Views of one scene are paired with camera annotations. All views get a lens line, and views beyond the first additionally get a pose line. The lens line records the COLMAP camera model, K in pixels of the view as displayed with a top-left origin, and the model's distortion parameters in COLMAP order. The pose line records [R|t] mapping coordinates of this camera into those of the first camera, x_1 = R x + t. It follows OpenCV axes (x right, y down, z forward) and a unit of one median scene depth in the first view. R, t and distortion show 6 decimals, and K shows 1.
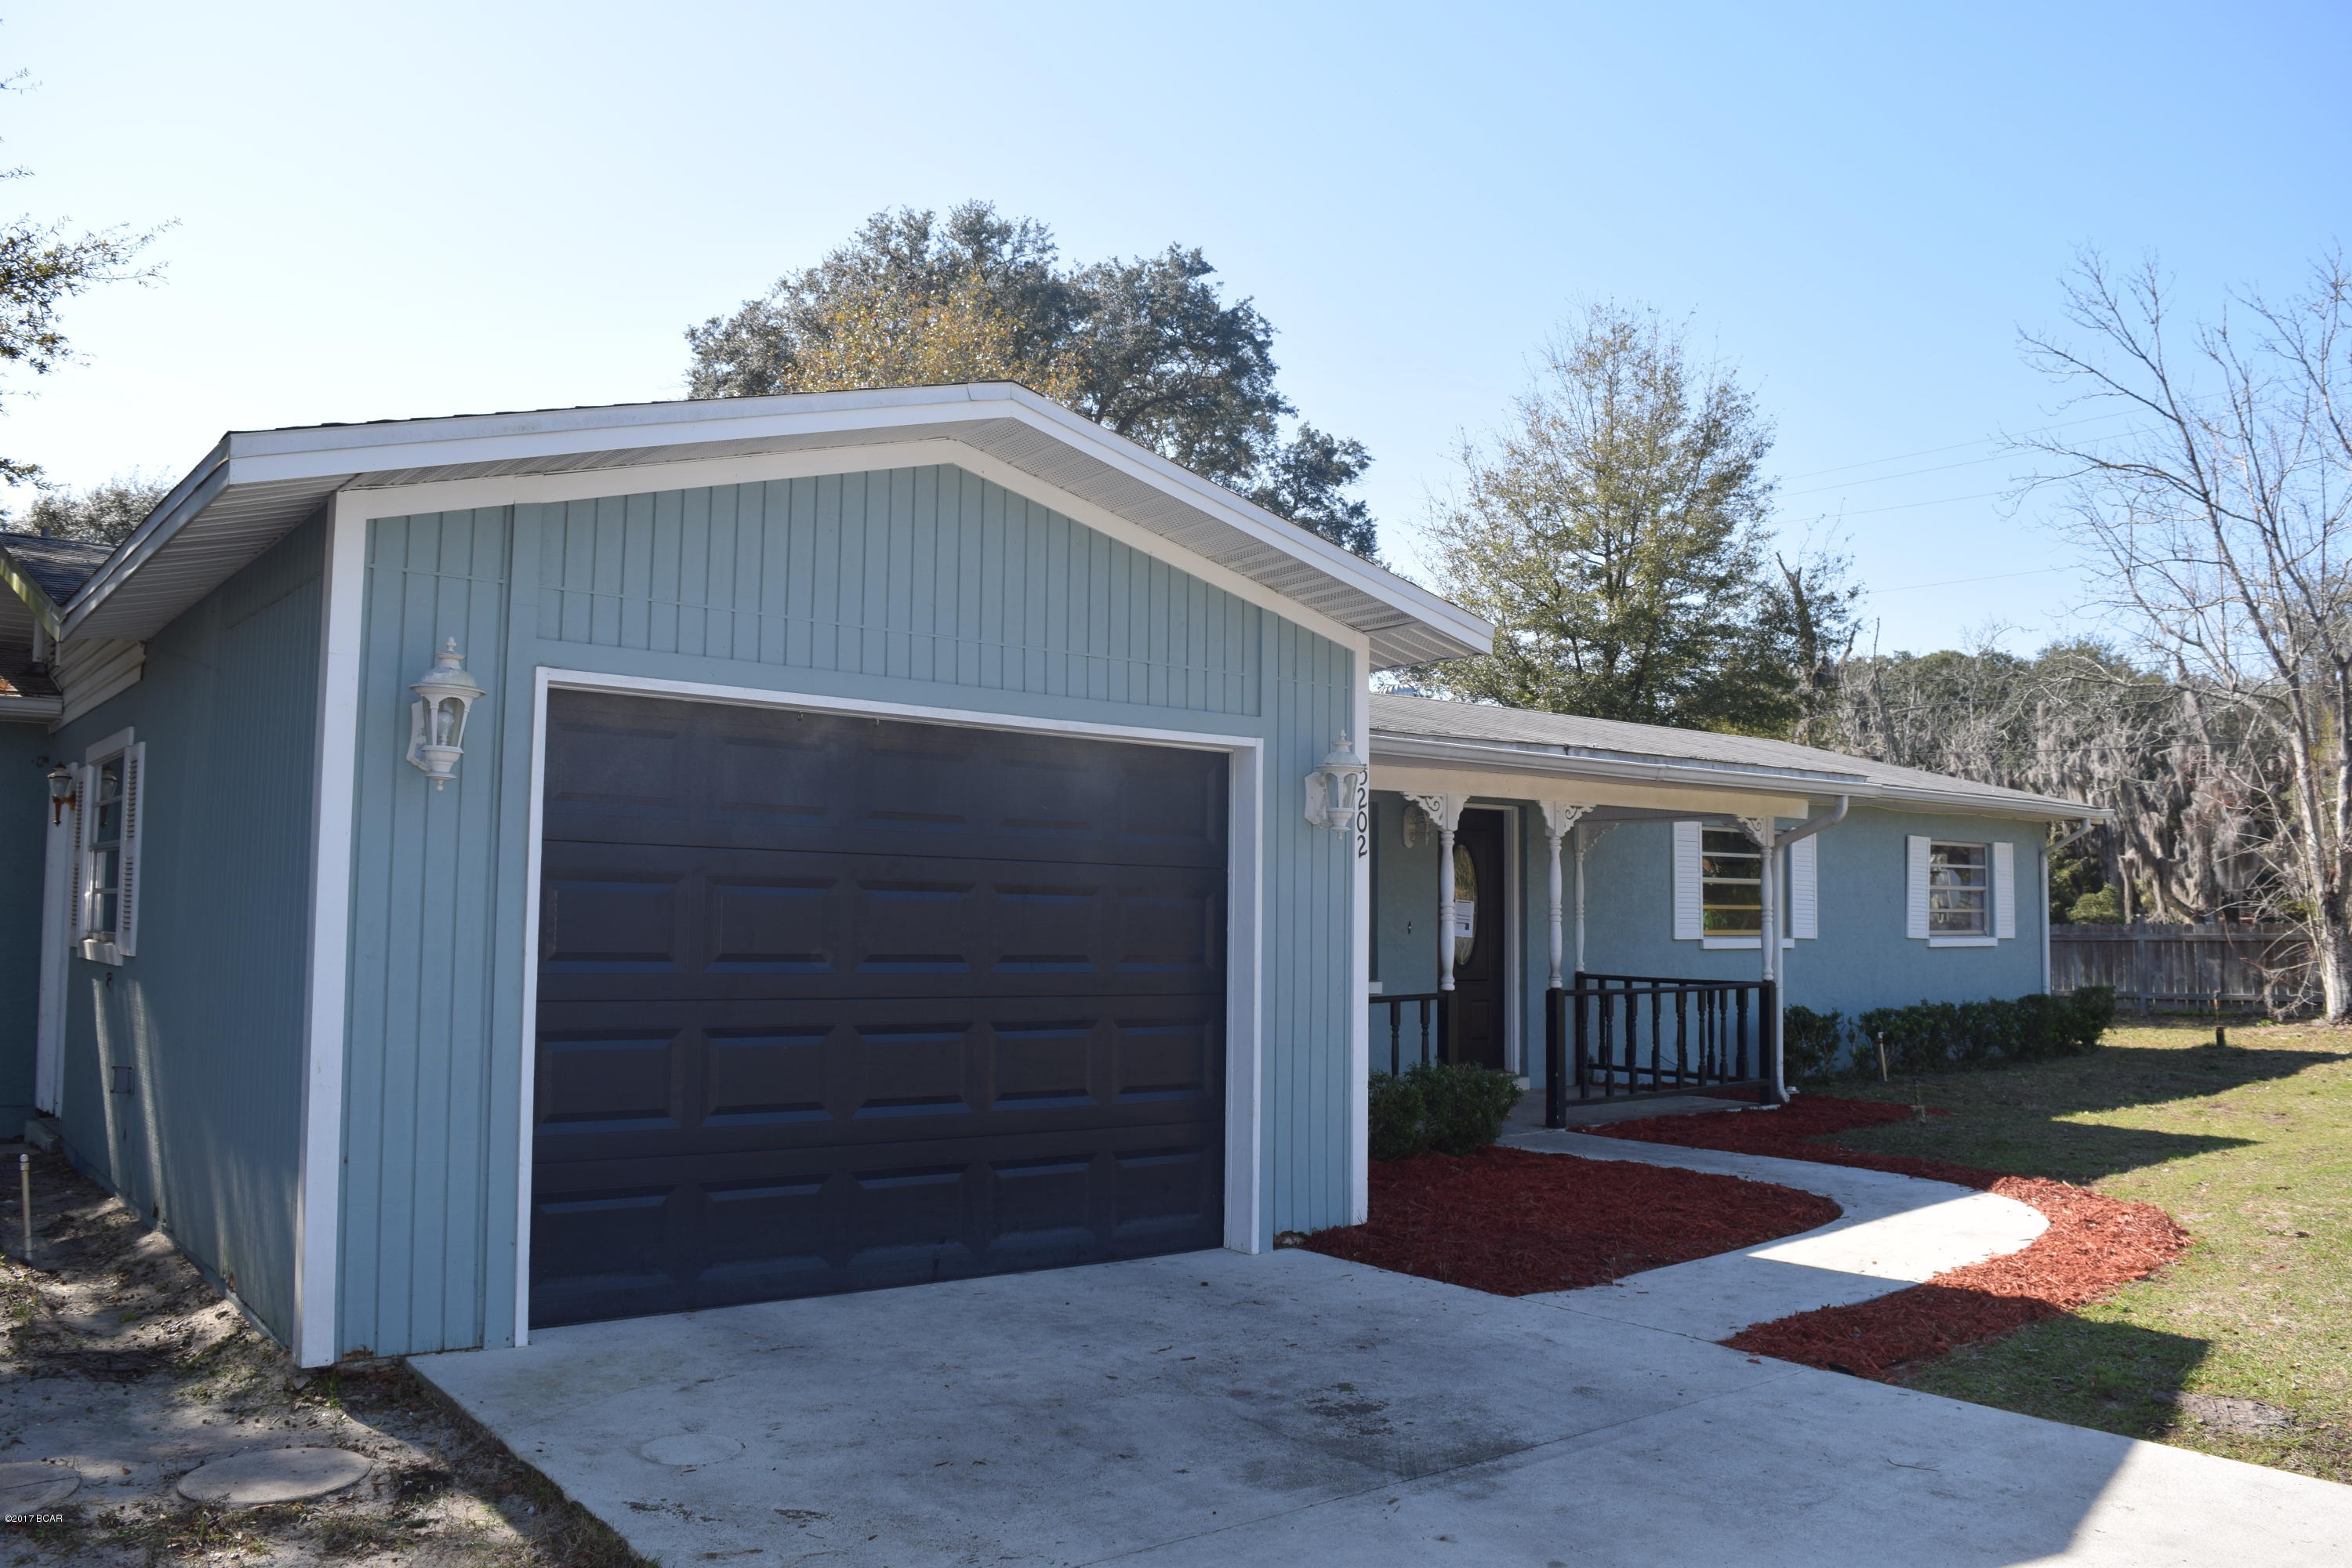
lens RADIAL K [[1851.2, 0, 1186.3], [0, 1851.2, 780.5], [0, 0, 1]] dist [-0.095662, 0.020944]
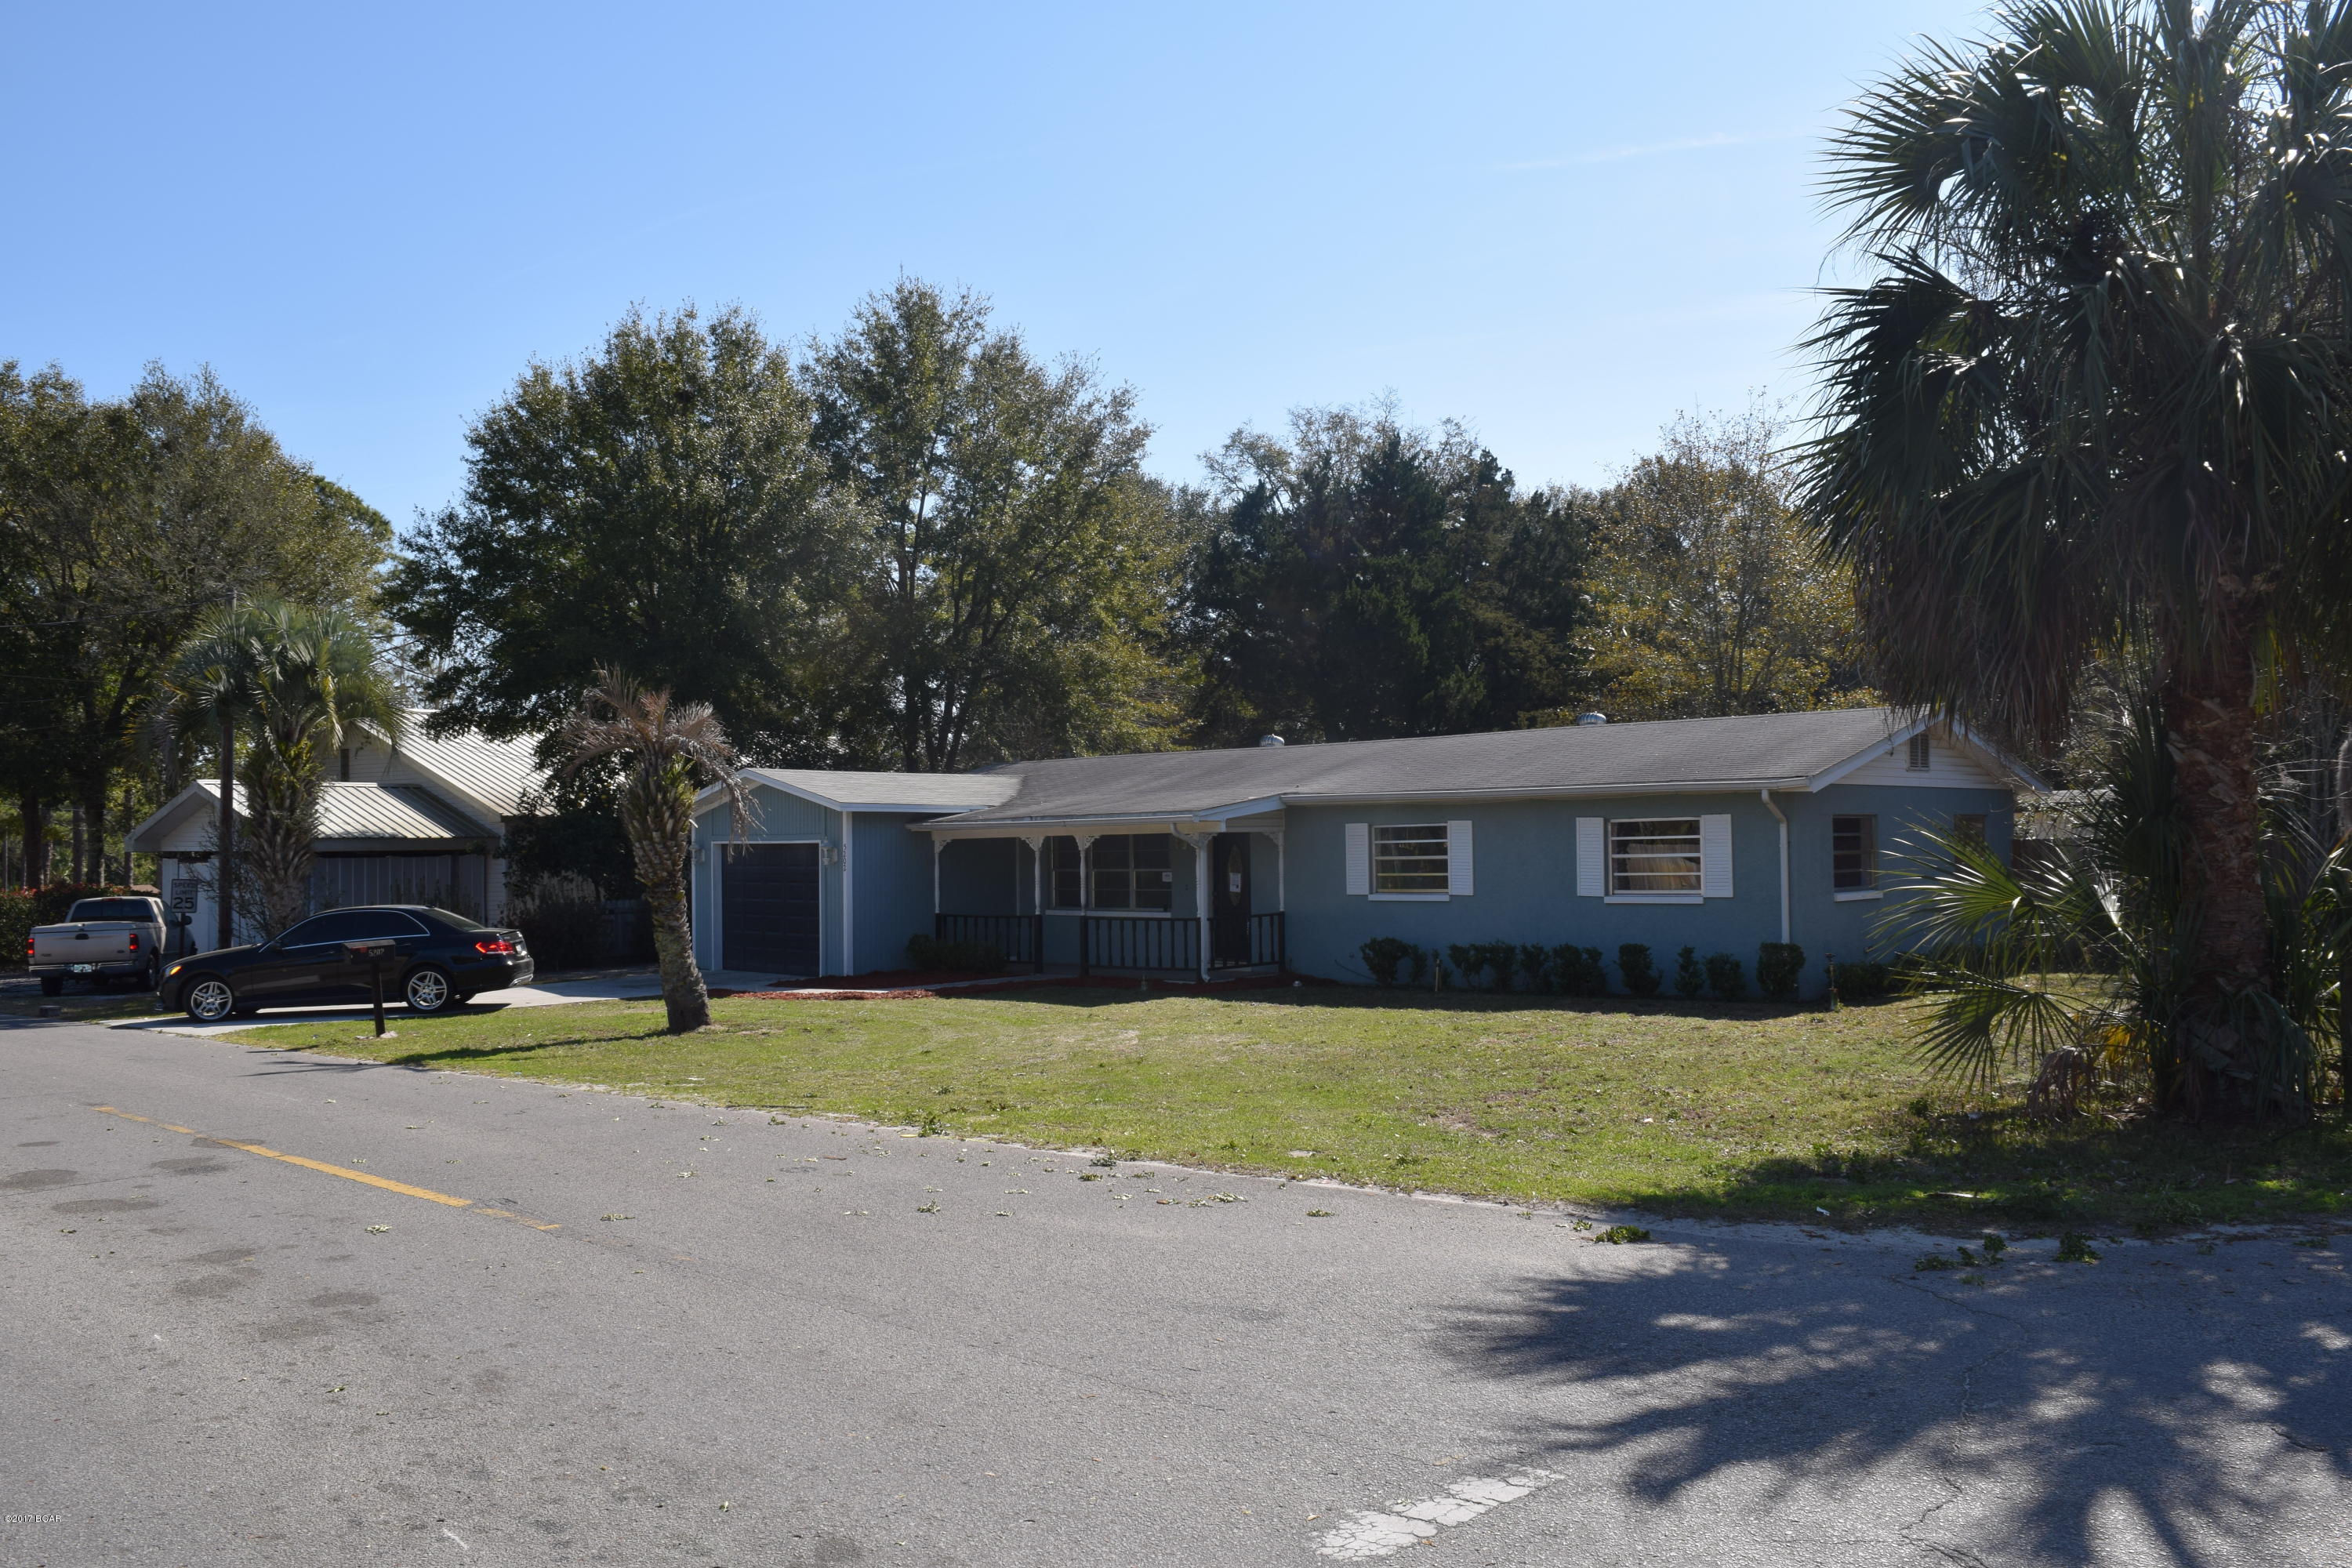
lens RADIAL K [[1851.2, 0, 1186.3], [0, 1851.2, 780.5], [0, 0, 1]] dist [-0.095662, 0.020944]
pose [[0.116854, -0.056754, -0.991526, 1.956448], [0.082884, 0.995440, -0.047210, 0.049093], [0.989684, -0.076665, 0.121025, 0.645965]]
